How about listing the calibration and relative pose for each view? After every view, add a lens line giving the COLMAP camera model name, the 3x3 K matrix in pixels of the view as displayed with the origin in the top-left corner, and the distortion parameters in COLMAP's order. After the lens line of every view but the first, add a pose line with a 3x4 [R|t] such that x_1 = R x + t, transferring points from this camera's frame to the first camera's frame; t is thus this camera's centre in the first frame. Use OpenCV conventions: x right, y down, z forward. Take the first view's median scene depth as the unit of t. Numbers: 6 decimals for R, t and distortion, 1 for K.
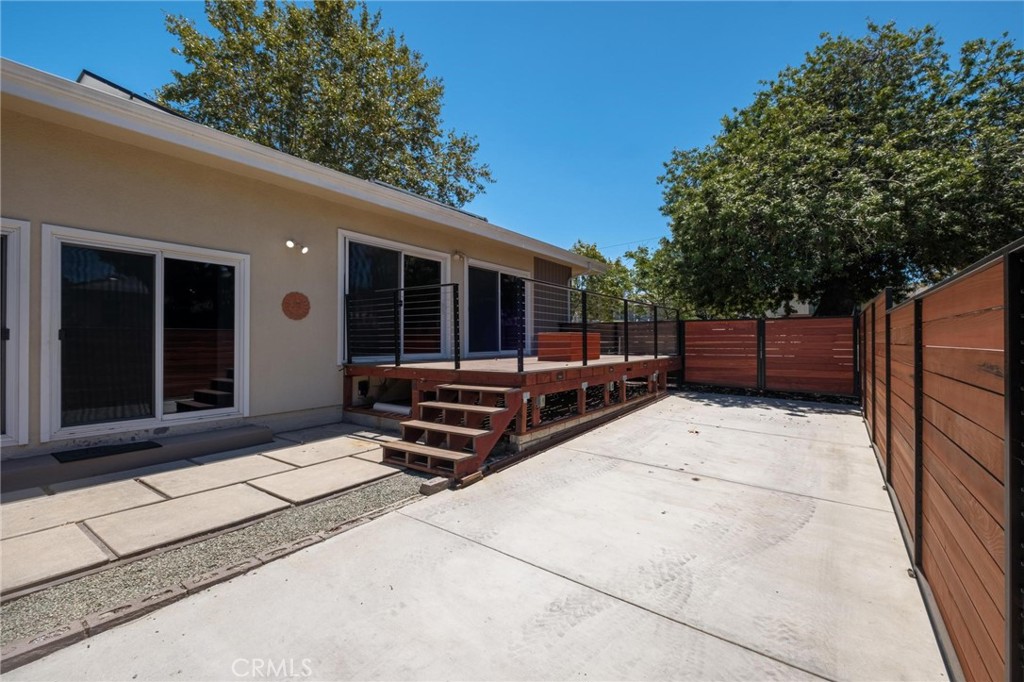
lens RADIAL K [[443.0, 0, 511.3], [0, 443.0, 333.7], [0, 0, 1]] dist [0.003729, -0.007191]
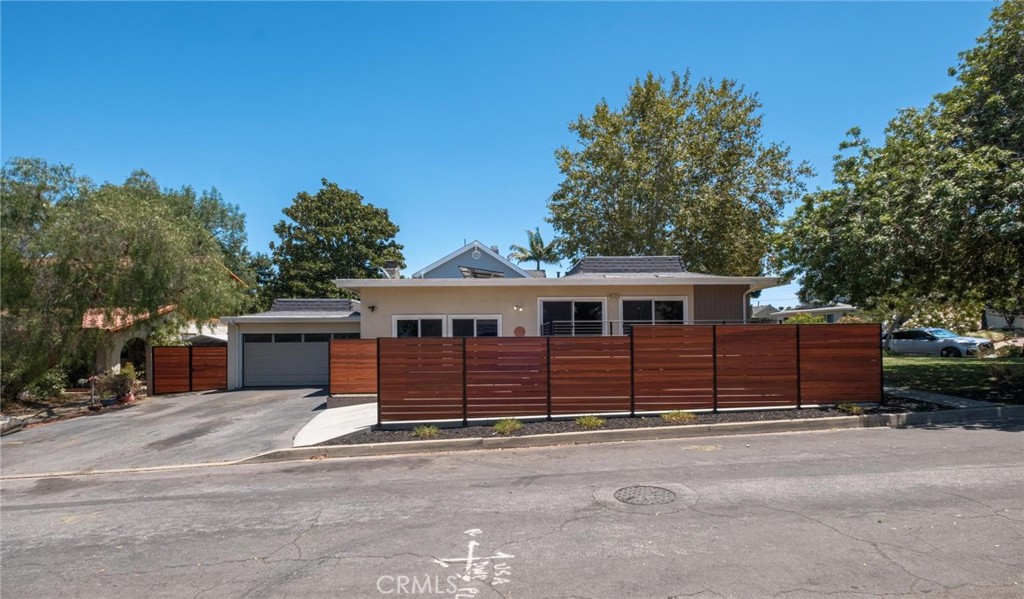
lens RADIAL K [[443.9, 0, 511.3], [0, 443.9, 336.3], [0, 0, 1]] dist [-0.010119, -0.000027]
pose [[0.613003, -0.016260, -0.789913, 0.773552], [0.023895, 0.999712, -0.002035, -0.018039], [0.789719, -0.017627, 0.613215, -0.303389]]
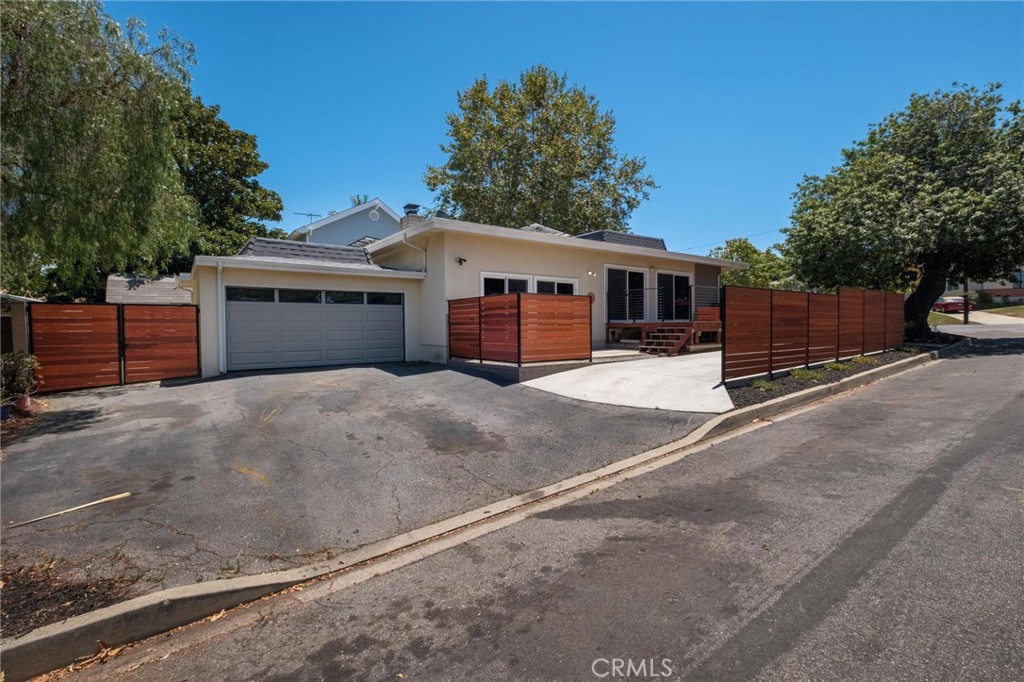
lens RADIAL K [[443.0, 0, 511.3], [0, 443.0, 333.7], [0, 0, 1]] dist [0.003729, -0.007191]
pose [[0.944505, -0.003061, -0.328482, -0.050555], [0.014977, 0.999318, 0.033751, 0.023281], [0.328154, -0.036798, 0.943907, -0.761350]]
